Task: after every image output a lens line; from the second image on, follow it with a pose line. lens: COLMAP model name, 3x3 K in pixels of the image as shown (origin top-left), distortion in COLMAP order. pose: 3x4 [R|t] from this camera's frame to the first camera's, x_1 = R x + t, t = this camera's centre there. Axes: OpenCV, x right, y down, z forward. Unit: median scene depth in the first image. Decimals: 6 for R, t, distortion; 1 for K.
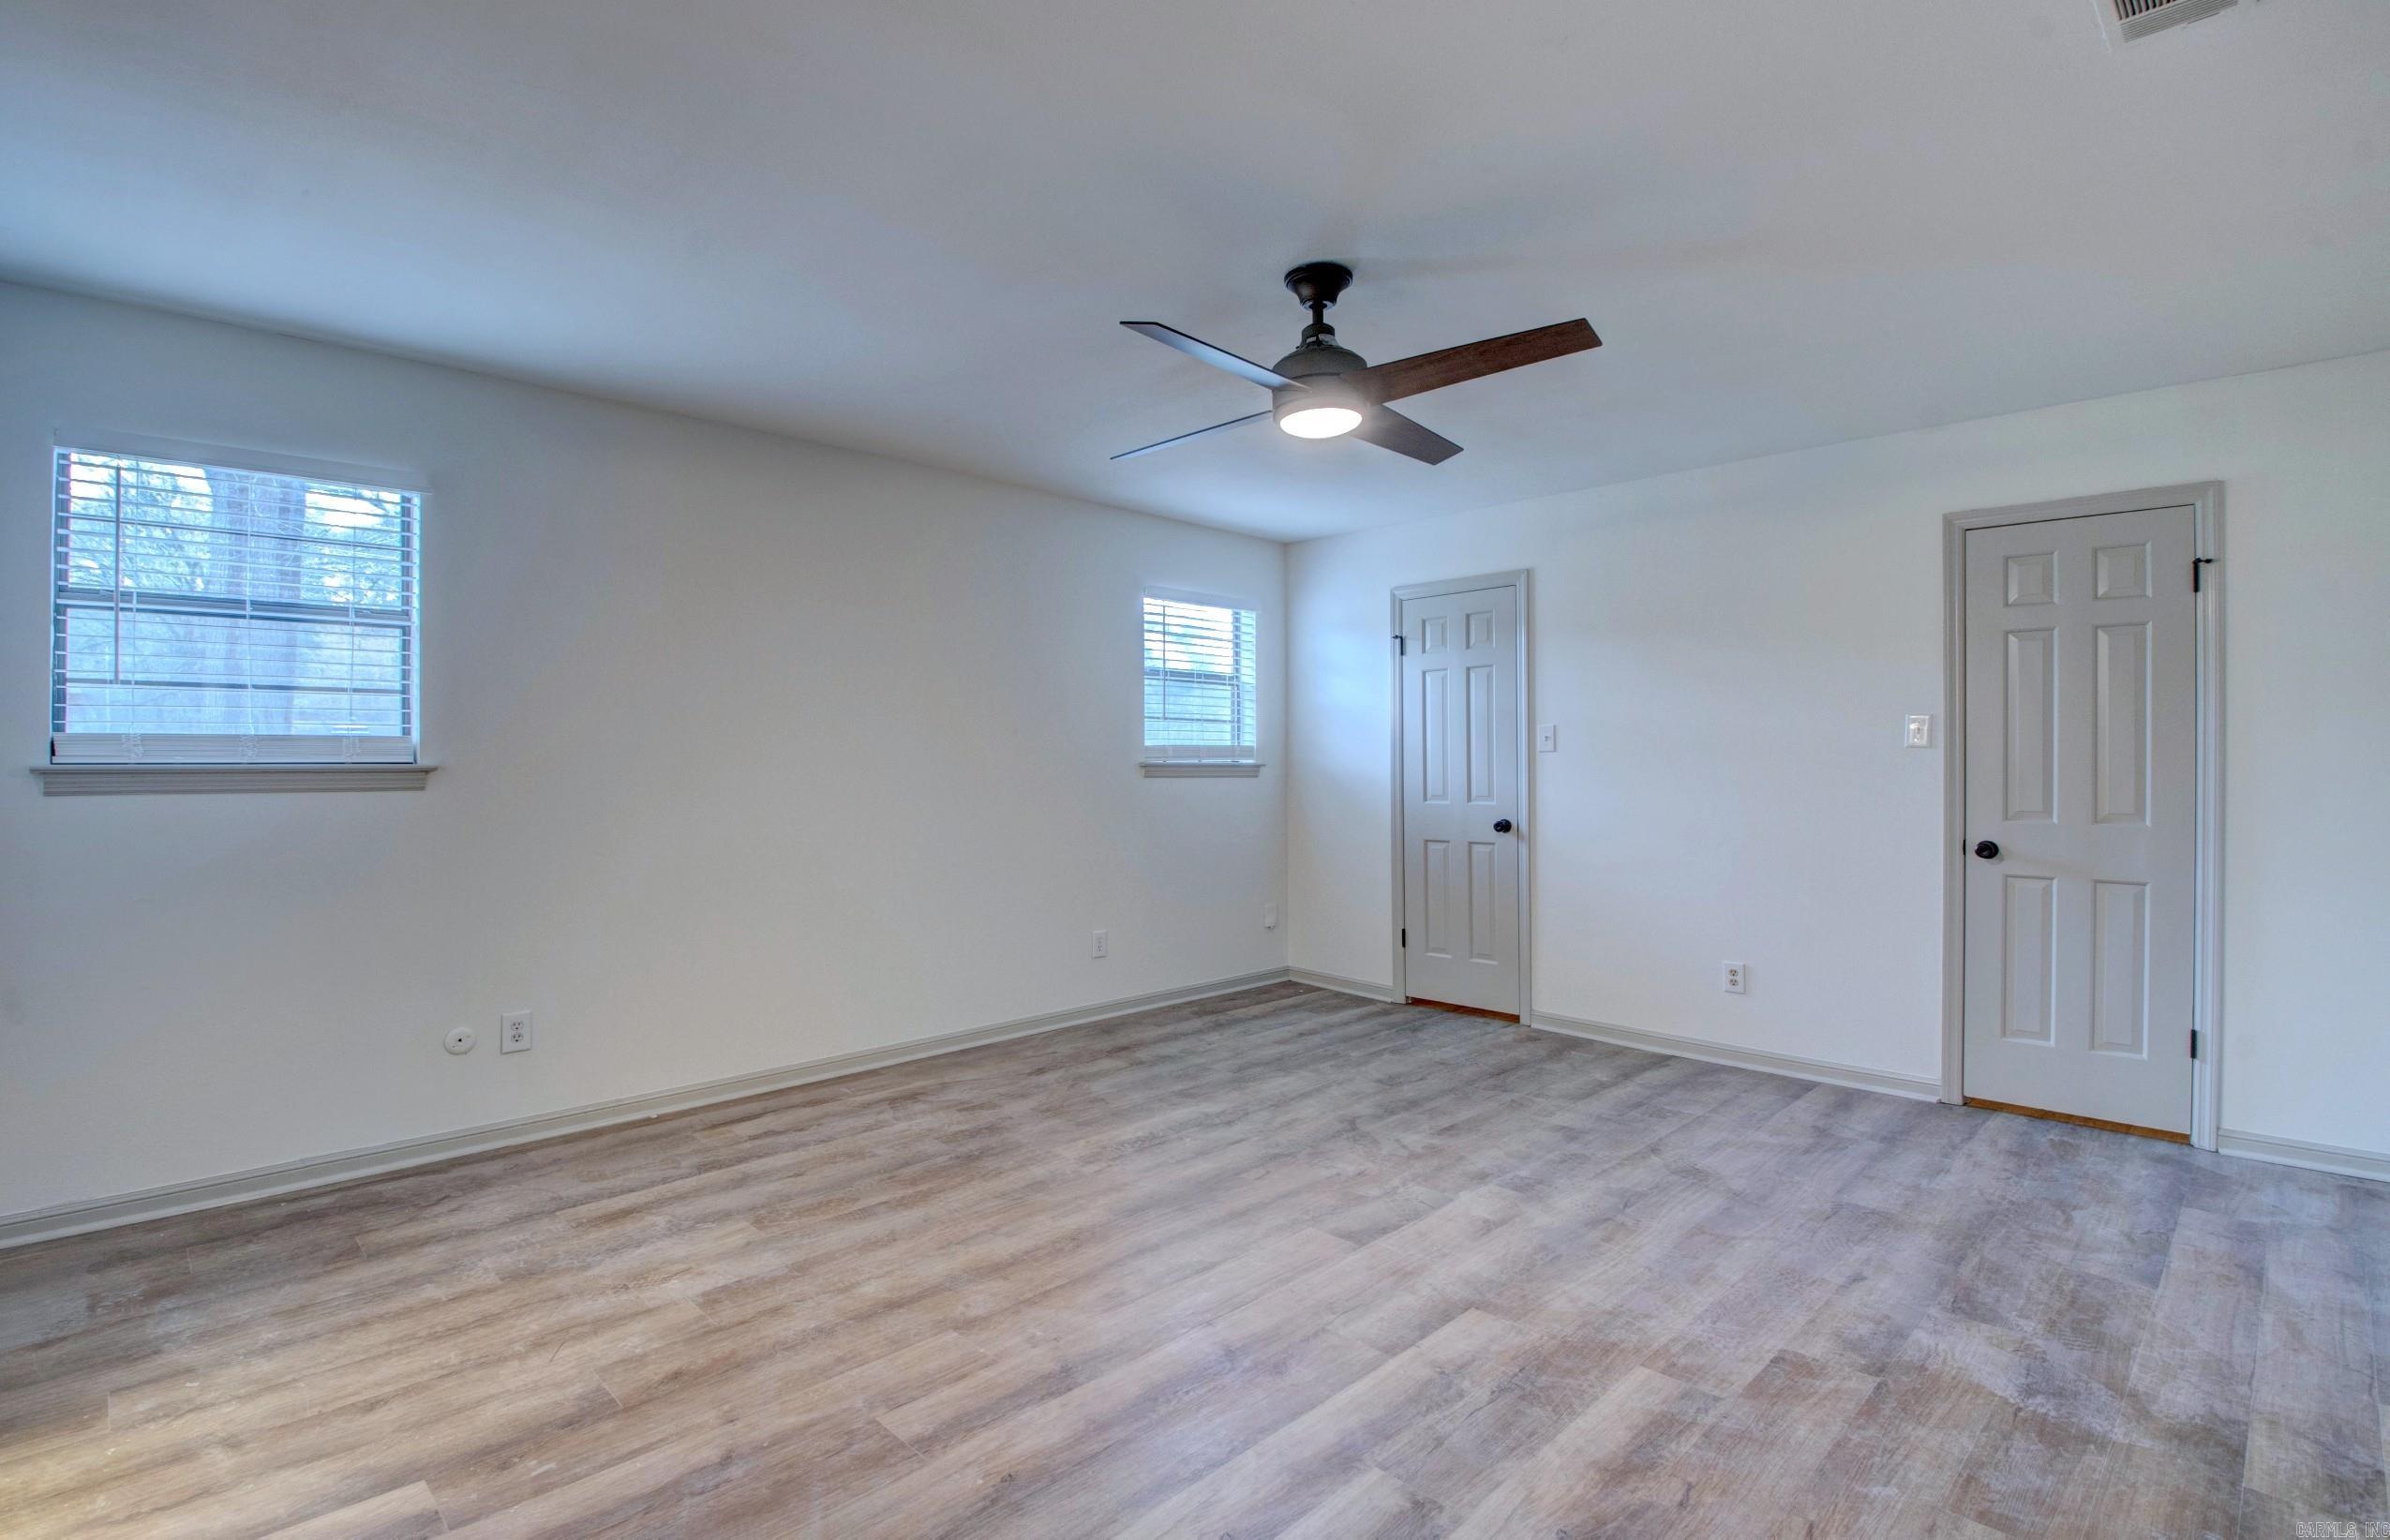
lens RADIAL K [[1054.4, 0, 1245.7], [0, 1054.4, 765.2], [0, 0, 1]] dist [0.018477, -0.027013]
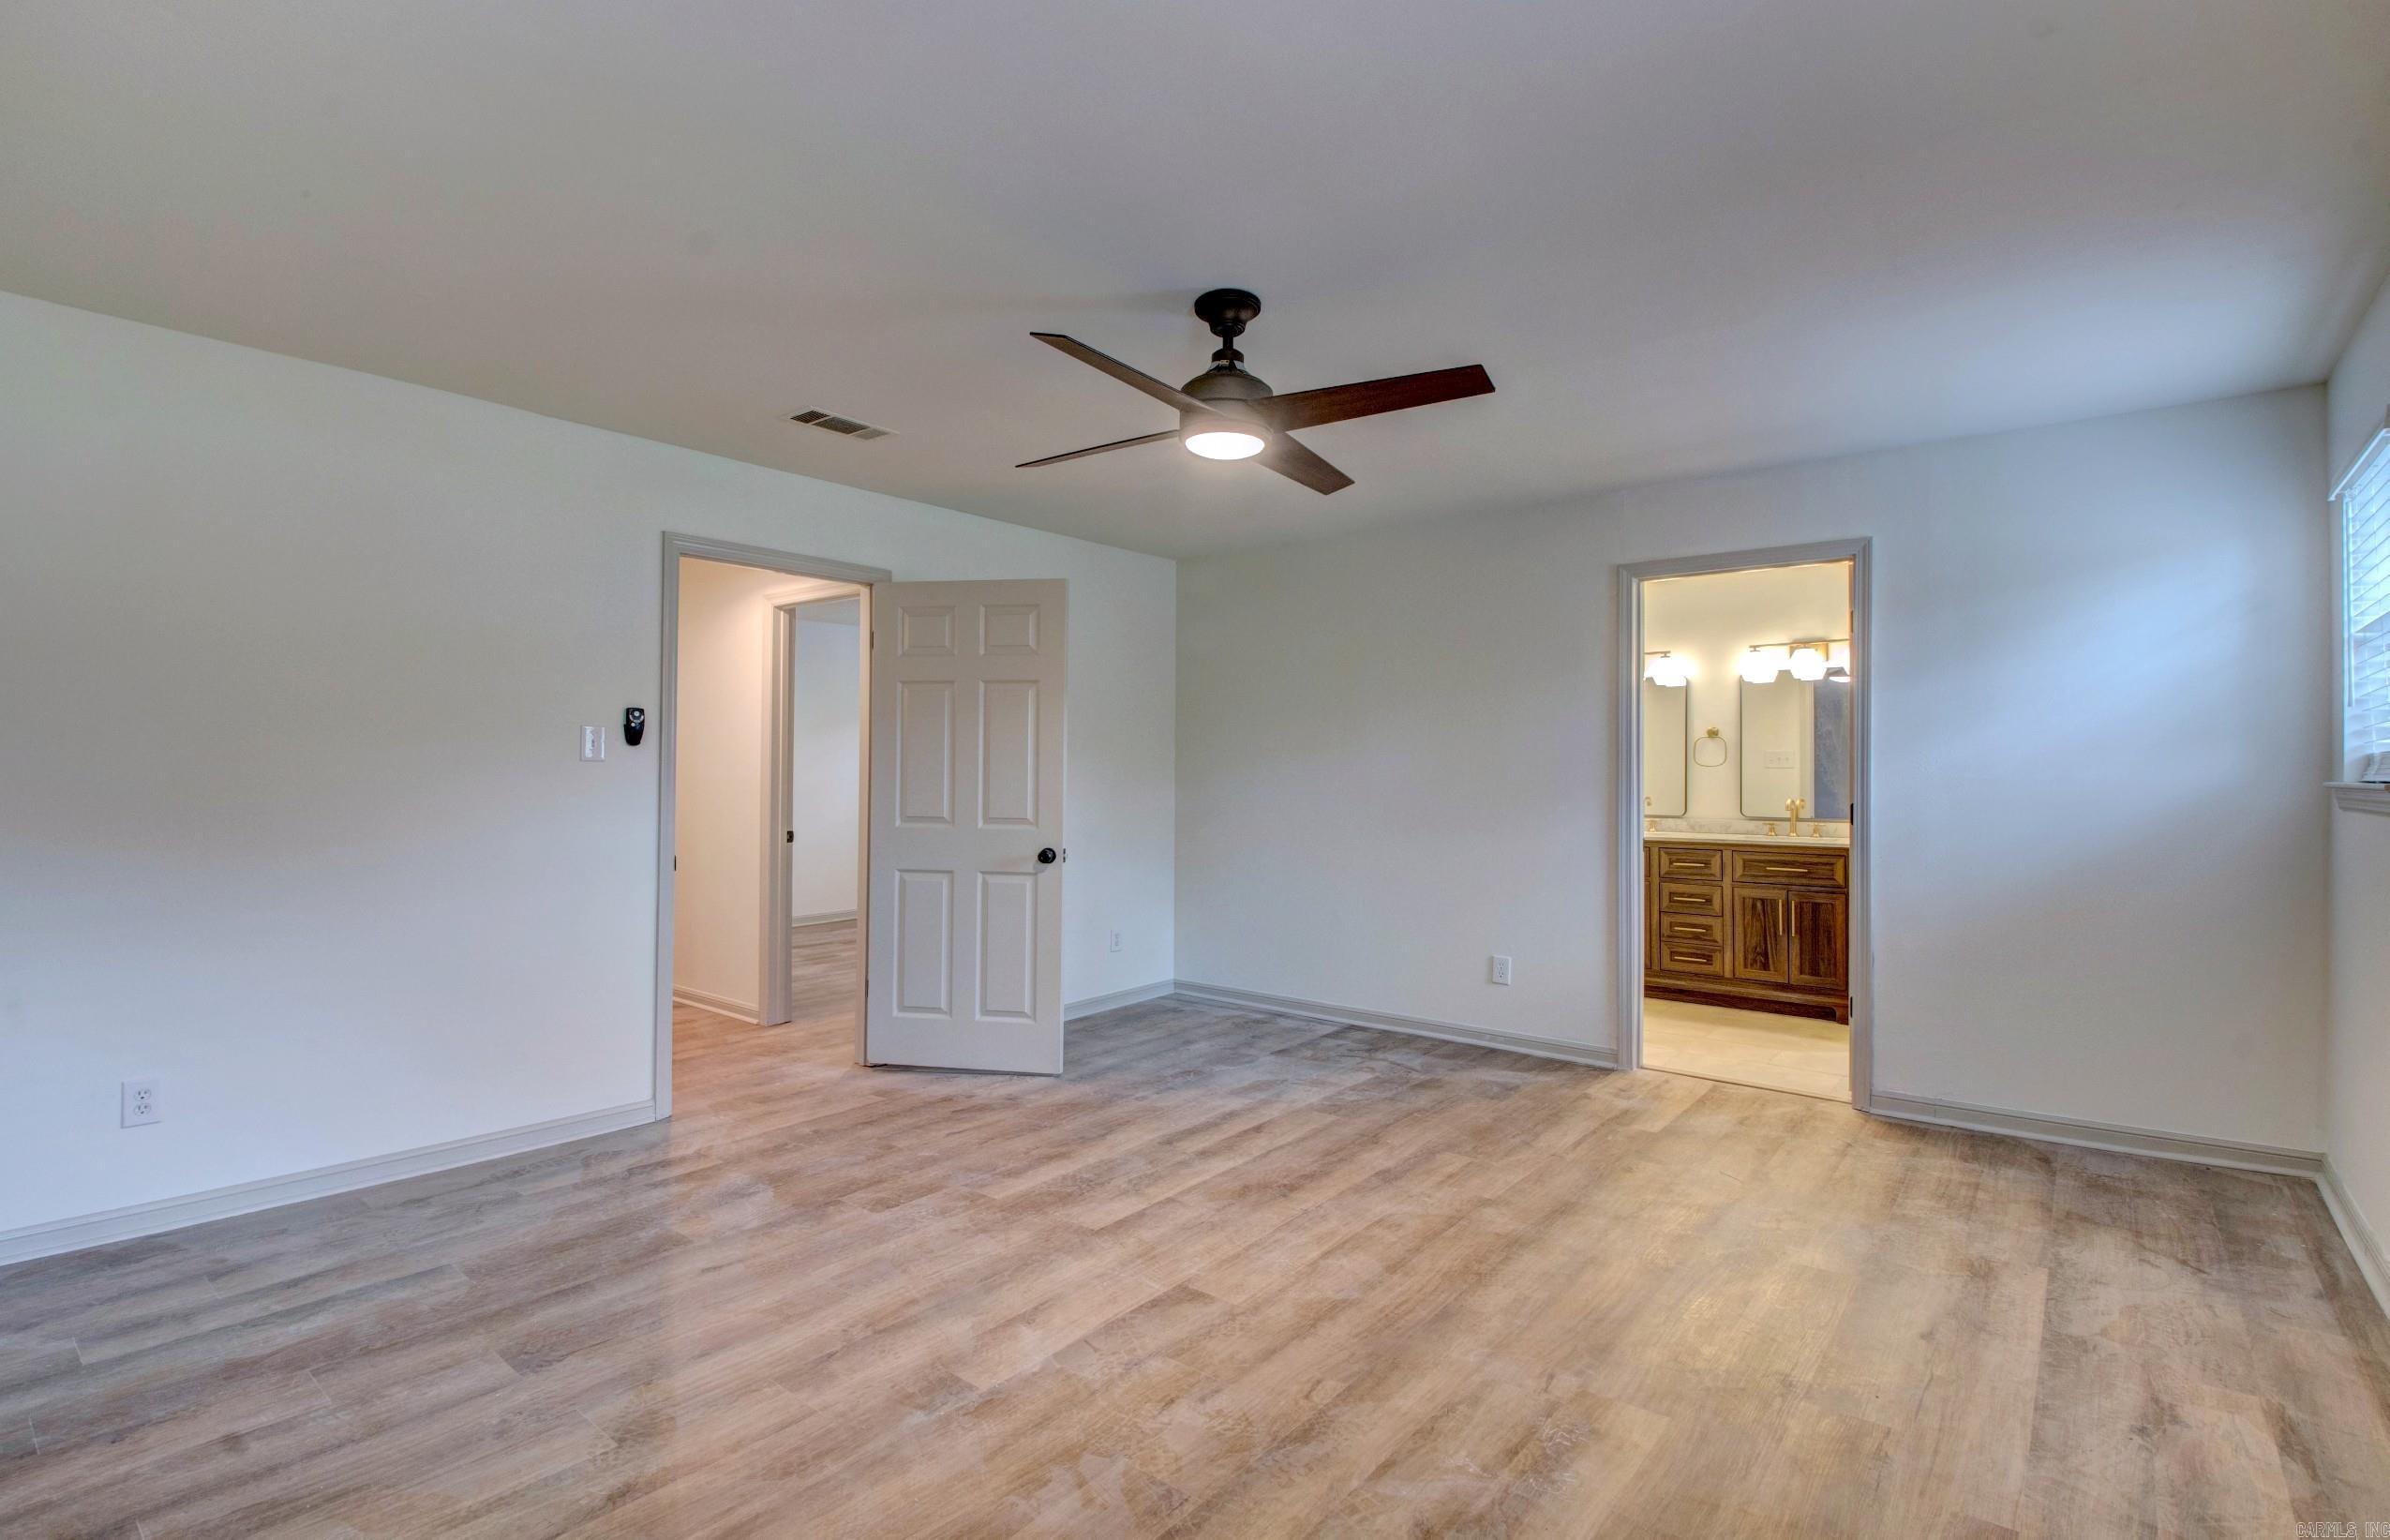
lens RADIAL K [[1161.7, 0, 1240.8], [0, 1161.7, 772.1], [0, 0, 1]] dist [0.027330, -0.040959]
pose [[-0.994219, -0.004495, -0.107279, 0.139986], [-0.005113, 0.999972, 0.005488, -0.012327], [0.107251, 0.006004, -0.994214, 1.677056]]
